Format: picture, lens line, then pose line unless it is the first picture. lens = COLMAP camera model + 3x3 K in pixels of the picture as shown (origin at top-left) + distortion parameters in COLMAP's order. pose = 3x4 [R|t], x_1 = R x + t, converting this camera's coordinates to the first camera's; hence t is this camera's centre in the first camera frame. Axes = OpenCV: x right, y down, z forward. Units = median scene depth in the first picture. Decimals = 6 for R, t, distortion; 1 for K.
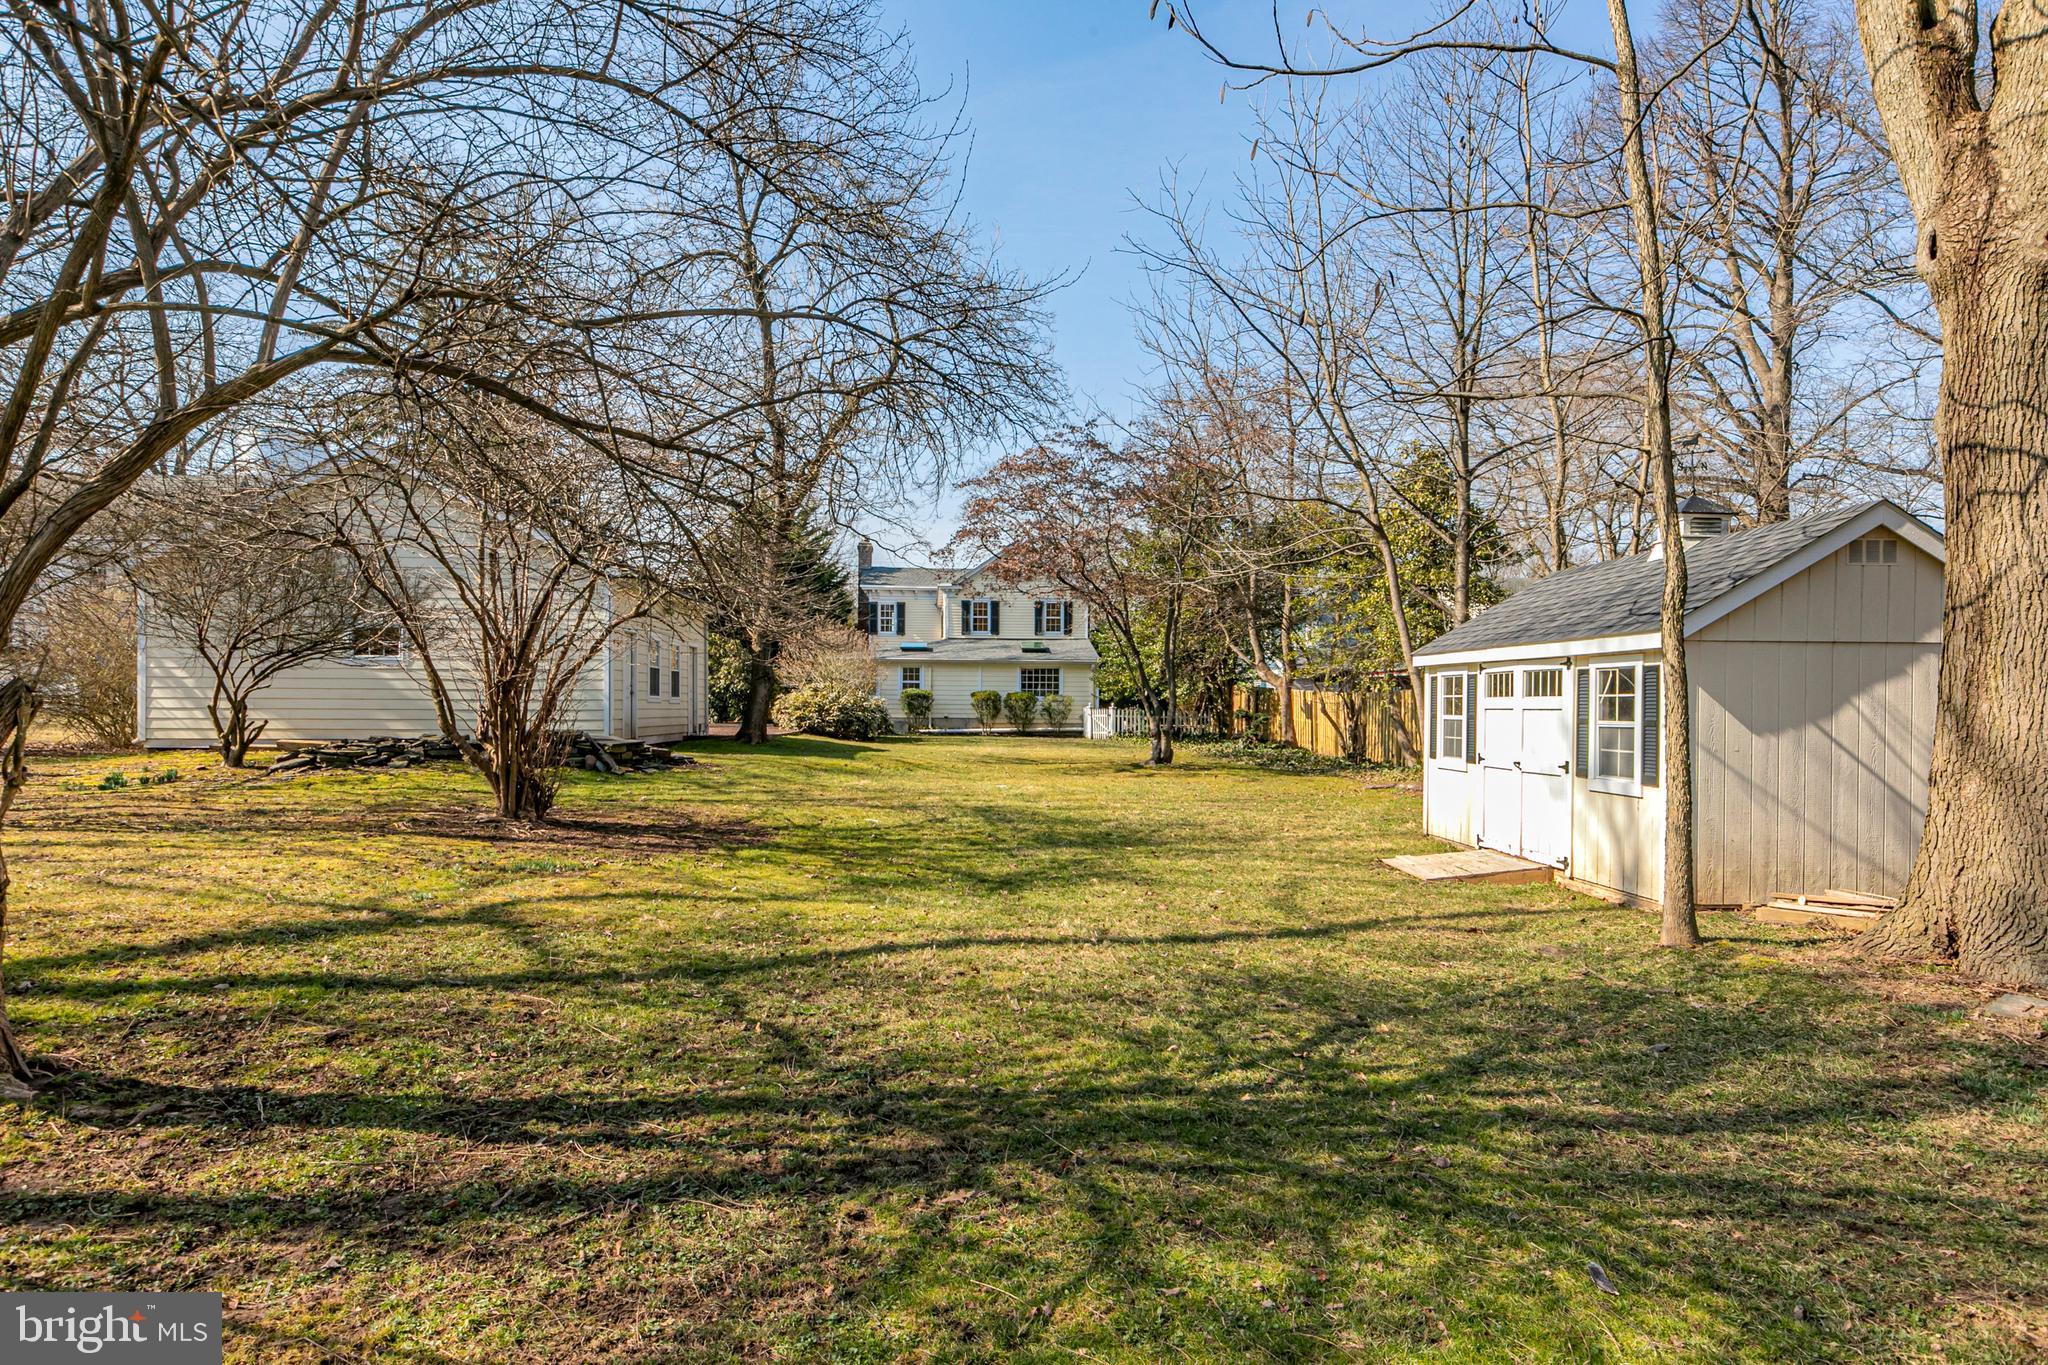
lens RADIAL K [[1282.3, 0, 1025.0], [0, 1282.3, 691.6], [0, 0, 1]] dist [0.000285, -0.000030]
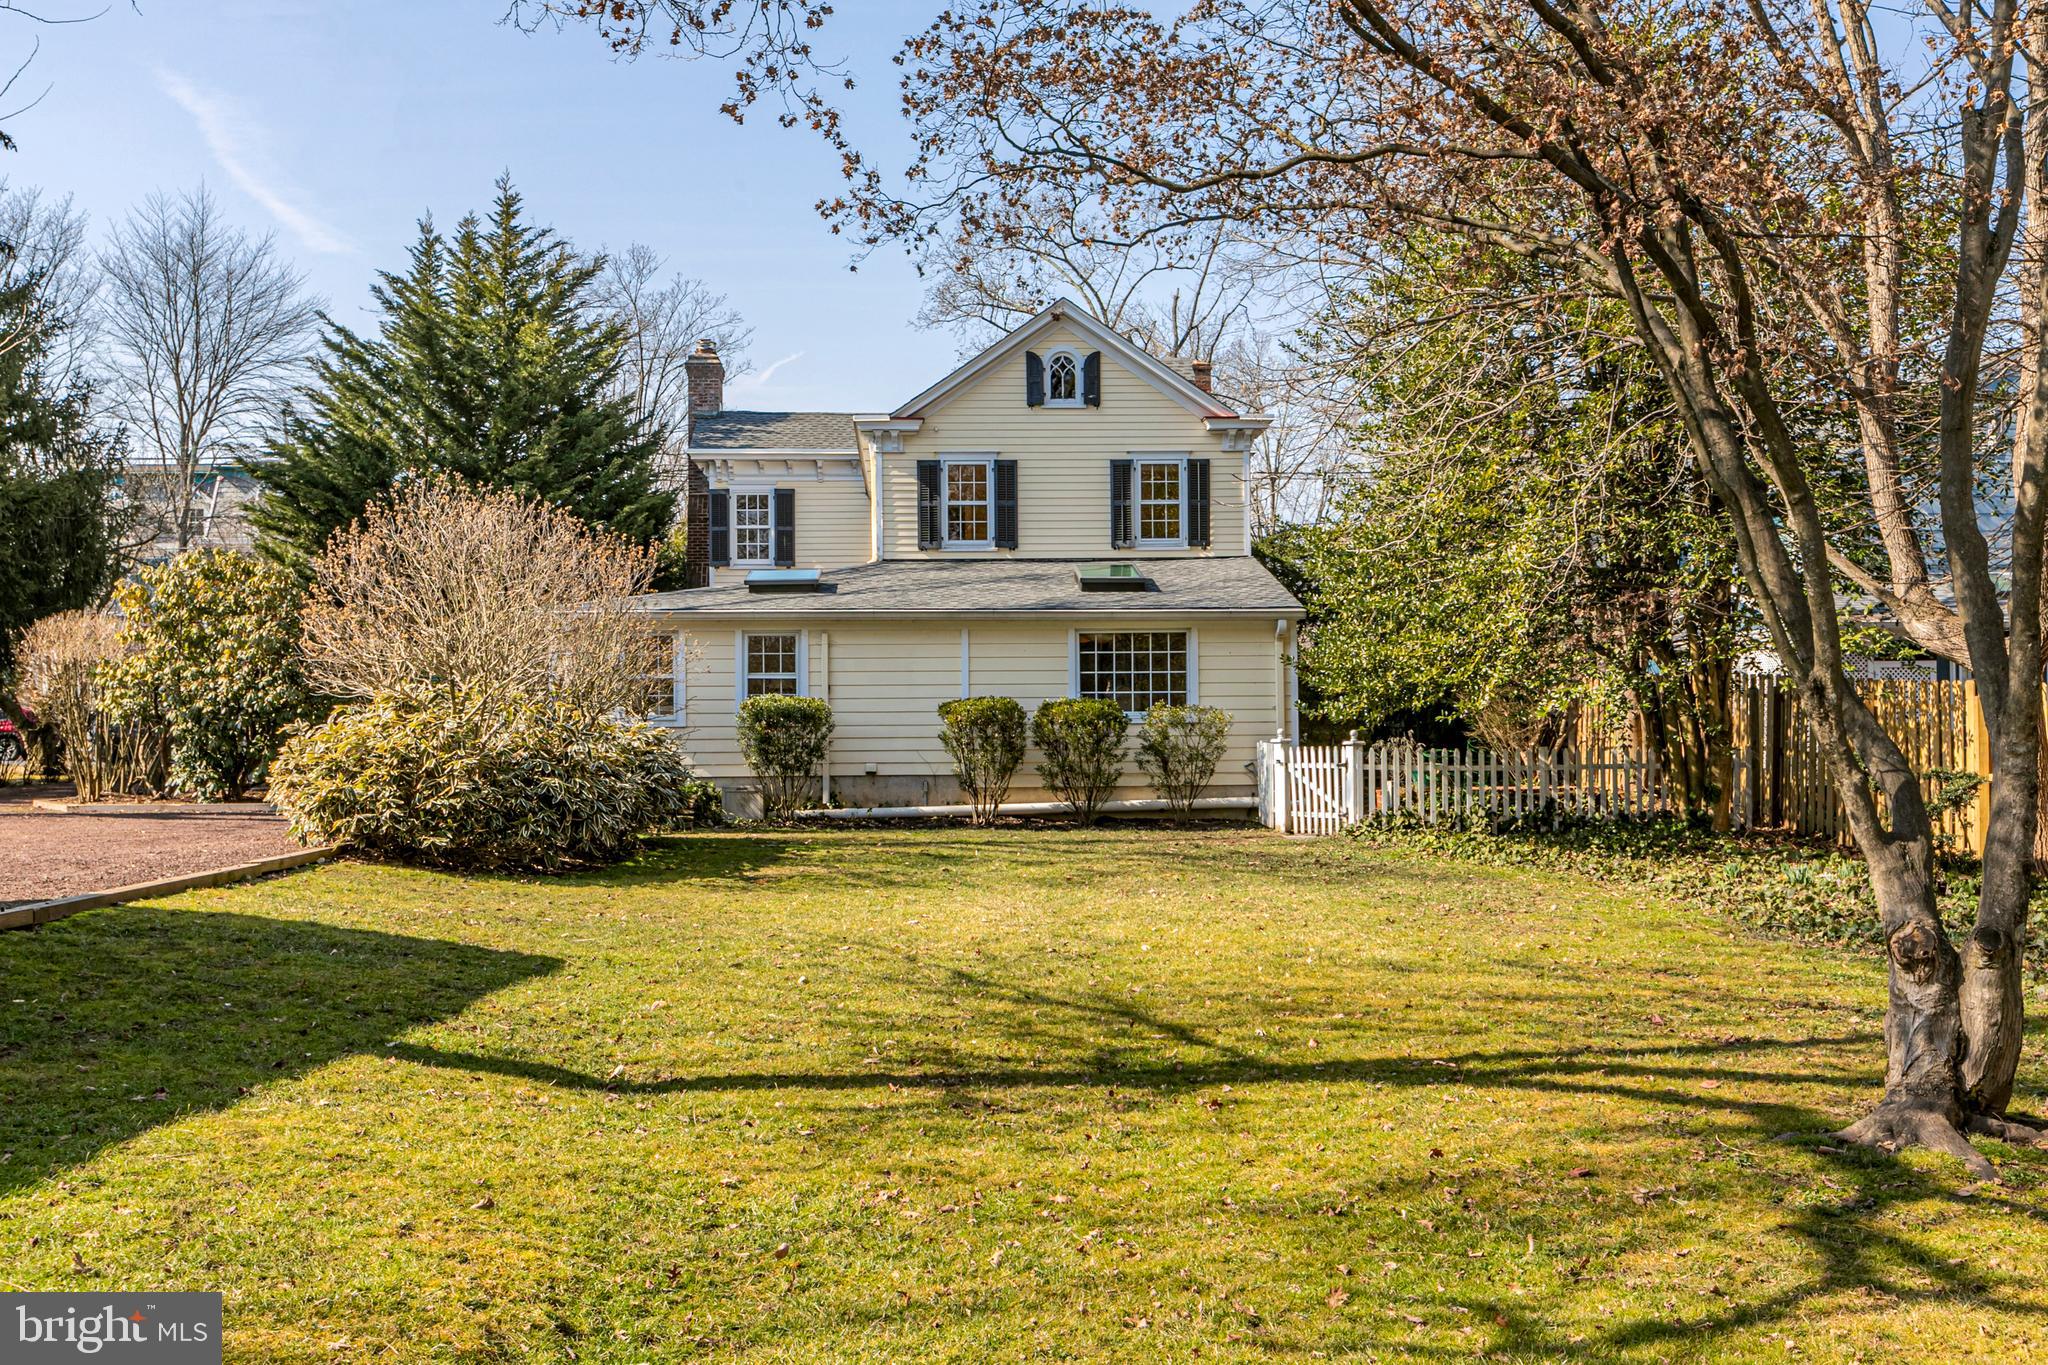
lens RADIAL K [[2046.7, 0, 1024.3], [0, 2046.7, 689.3], [0, 0, 1]] dist [-0.005452, 0.000000]
pose [[0.999724, -0.014295, -0.018645, -0.008039], [0.014258, 0.999896, -0.002096, -0.001732], [0.018673, 0.001829, 0.999824, 0.431222]]
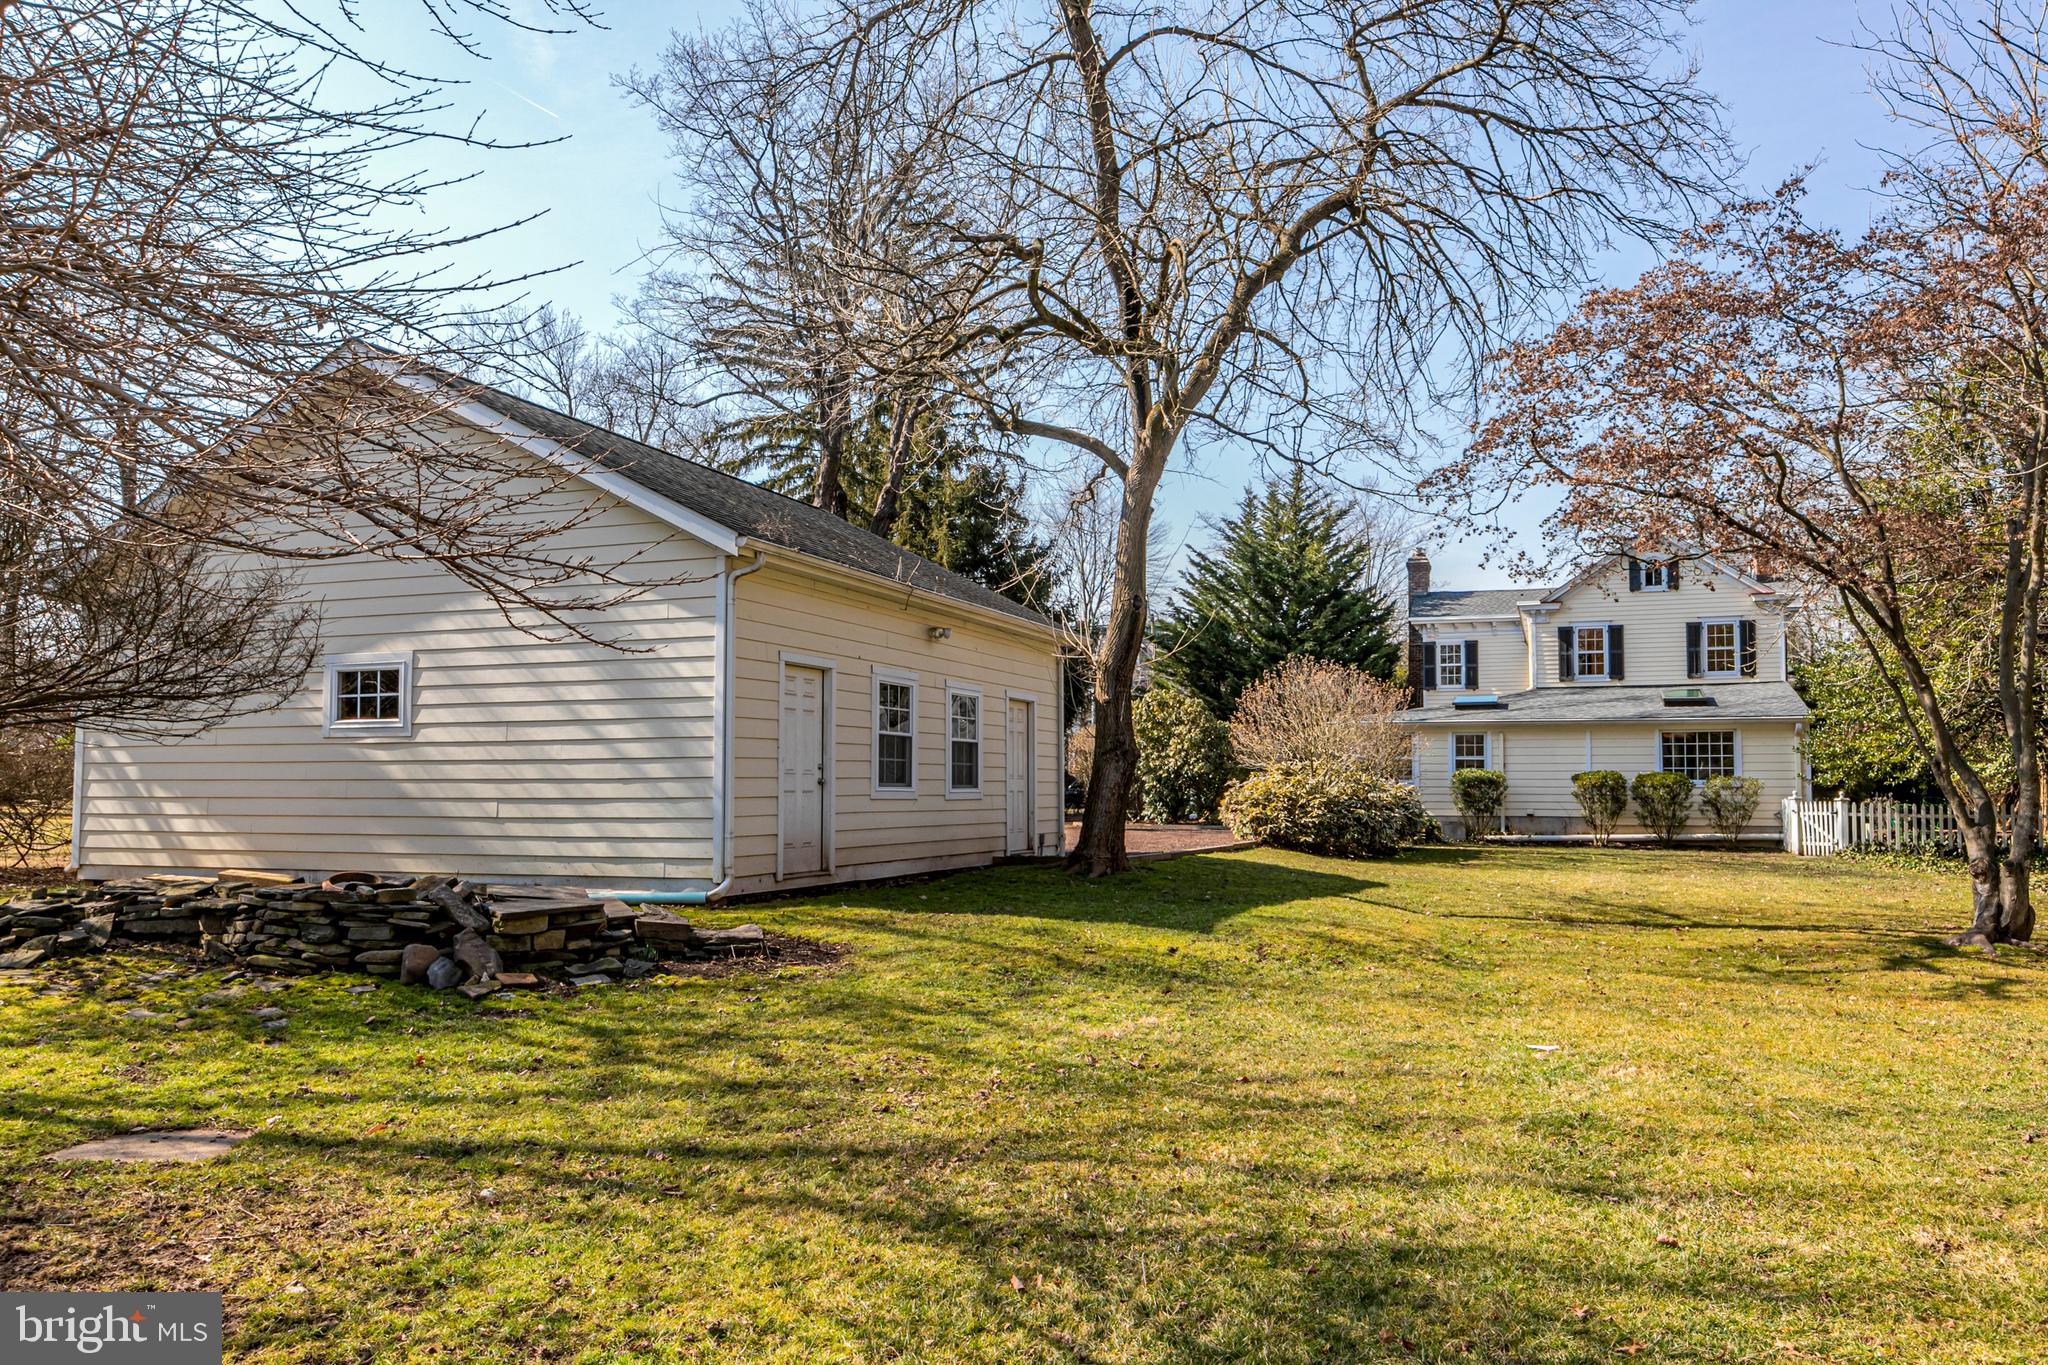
lens RADIAL K [[1501.0, 0, 1041.3], [0, 1501.0, 713.9], [0, 0, 1]] dist [0.013552, 0.003414]
pose [[0.918205, -0.025748, -0.395268, 0.008745], [0.009585, 0.999037, -0.042812, 0.000141], [0.395989, 0.035521, 0.917568, 0.249730]]
